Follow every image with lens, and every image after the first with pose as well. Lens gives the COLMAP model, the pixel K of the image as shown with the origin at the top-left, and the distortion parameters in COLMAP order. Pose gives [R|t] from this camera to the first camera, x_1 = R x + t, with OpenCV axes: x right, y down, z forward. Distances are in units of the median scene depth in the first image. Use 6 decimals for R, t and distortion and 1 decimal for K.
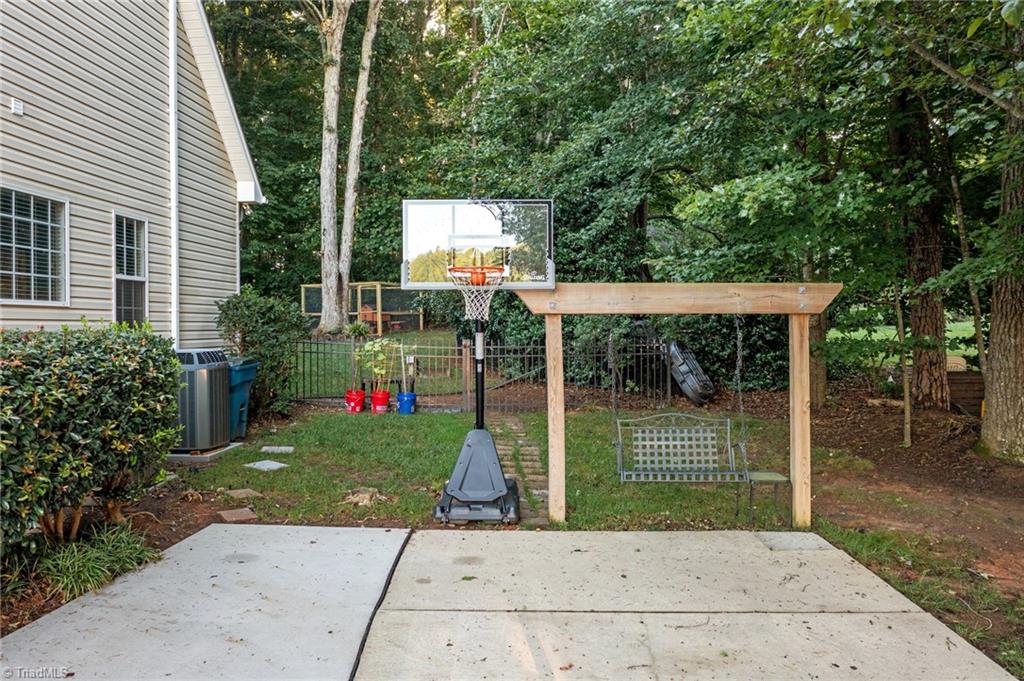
lens RADIAL K [[808.0, 0, 514.1], [0, 808.0, 334.6], [0, 0, 1]] dist [-0.006932, -0.002953]
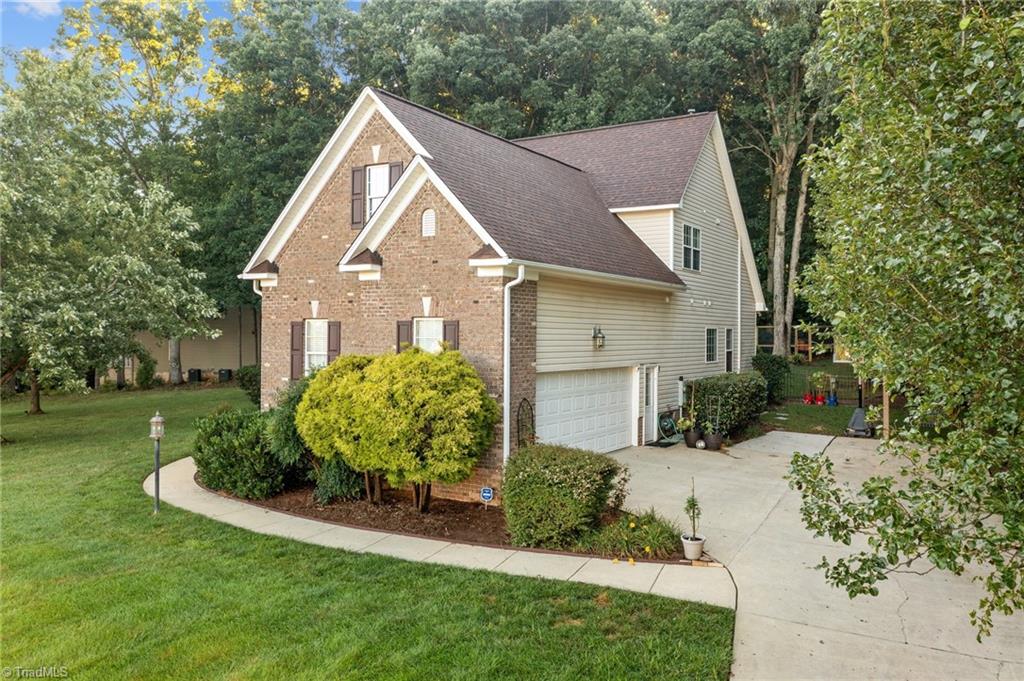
lens RADIAL K [[808.0, 0, 511.8], [0, 808.0, 331.9], [0, 0, 1]] dist [-0.006932, -0.002953]
pose [[0.876427, 0.005499, -0.481503, 0.129385], [-0.012991, 0.999841, -0.012227, -0.053948], [0.481359, 0.016971, 0.876359, -1.099430]]
